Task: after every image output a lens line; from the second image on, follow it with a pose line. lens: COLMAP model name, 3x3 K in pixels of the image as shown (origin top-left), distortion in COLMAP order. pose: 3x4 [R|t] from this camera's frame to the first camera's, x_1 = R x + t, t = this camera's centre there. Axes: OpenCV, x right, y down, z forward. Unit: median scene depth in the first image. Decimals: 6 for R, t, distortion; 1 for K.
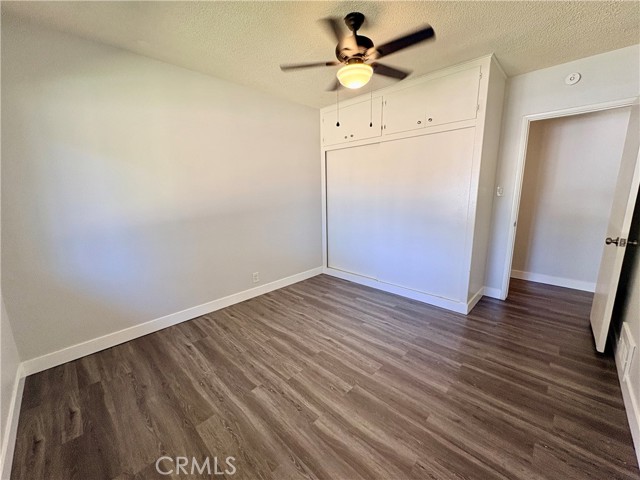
lens RADIAL K [[256.9, 0, 323.2], [0, 256.9, 241.8], [0, 0, 1]] dist [0.000165, 0.000190]
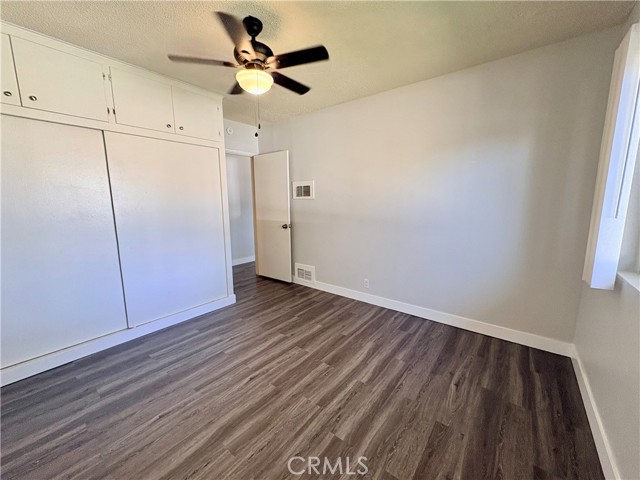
lens RADIAL K [[256.9, 0, 318.0], [0, 256.9, 238.2], [0, 0, 1]] dist [0.000165, 0.000190]
pose [[-0.096131, -0.128721, 0.987010, -0.746761], [0.200093, 0.968861, 0.145843, -0.129472], [-0.975050, 0.211514, -0.067381, 0.750234]]
